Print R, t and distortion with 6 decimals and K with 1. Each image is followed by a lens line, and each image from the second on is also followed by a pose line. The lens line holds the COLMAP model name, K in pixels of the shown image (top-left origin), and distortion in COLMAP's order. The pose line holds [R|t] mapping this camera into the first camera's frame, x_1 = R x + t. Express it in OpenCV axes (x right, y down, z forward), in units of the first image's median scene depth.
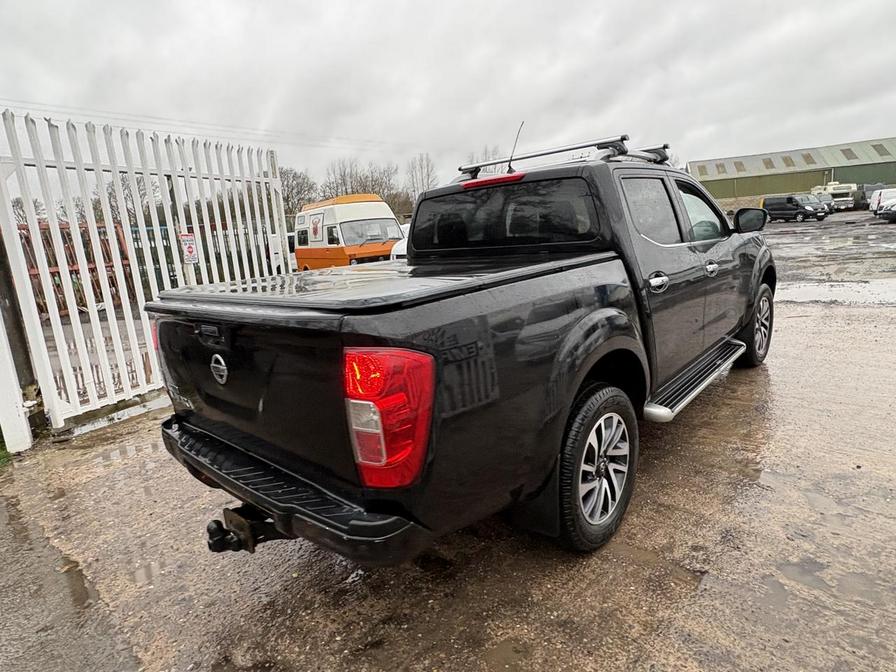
lens RADIAL K [[509.9, 0, 448.0], [0, 509.9, 331.4], [0, 0, 1]] dist [0.002255, 0.003666]
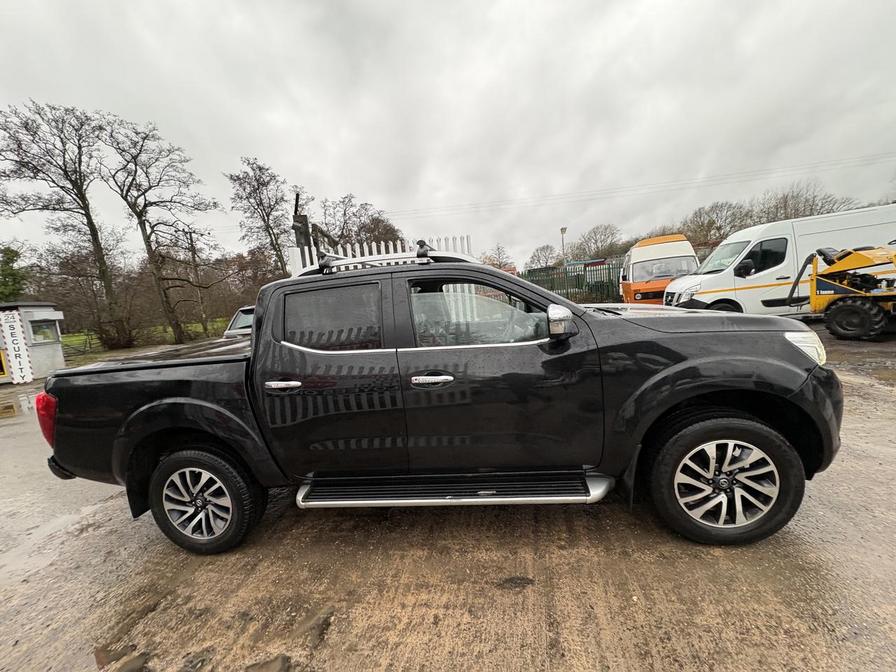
lens RADIAL K [[356.1, 0, 443.5], [0, 356.1, 329.7], [0, 0, 1]] dist [0.000606, 0.000170]
pose [[0.560582, 0.104495, -0.821480, 0.970723], [-0.104958, 0.992972, 0.054686, -0.222327], [0.821421, 0.055565, 0.567610, 0.622993]]
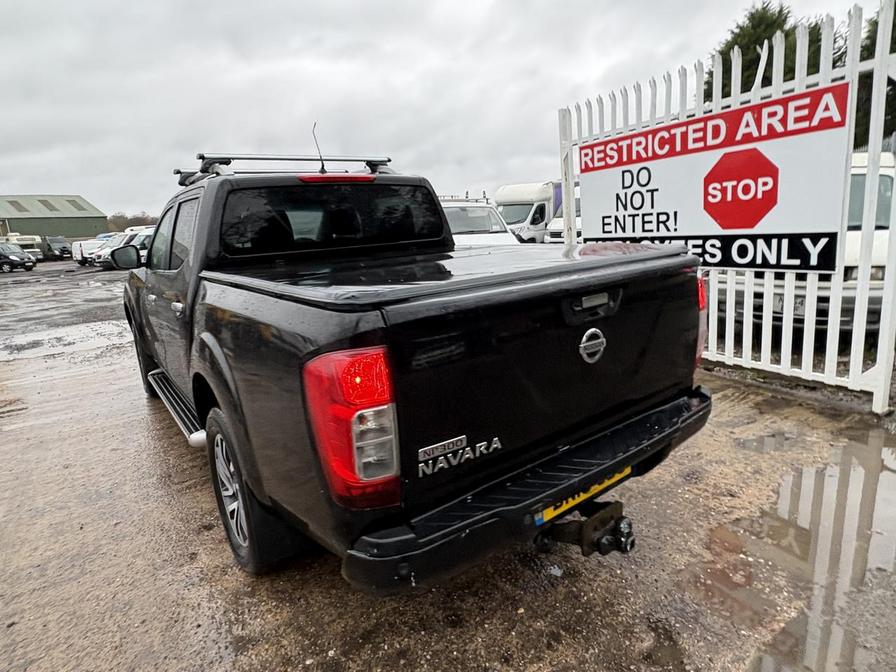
lens RADIAL K [[509.9, 0, 444.4], [0, 509.9, 332.0], [0, 0, 1]] dist [0.002255, 0.003666]
pose [[0.209653, -0.137920, 0.968000, -0.693005], [0.234321, 0.968240, 0.087204, -0.043394], [-0.949284, 0.208540, 0.235312, 0.533317]]
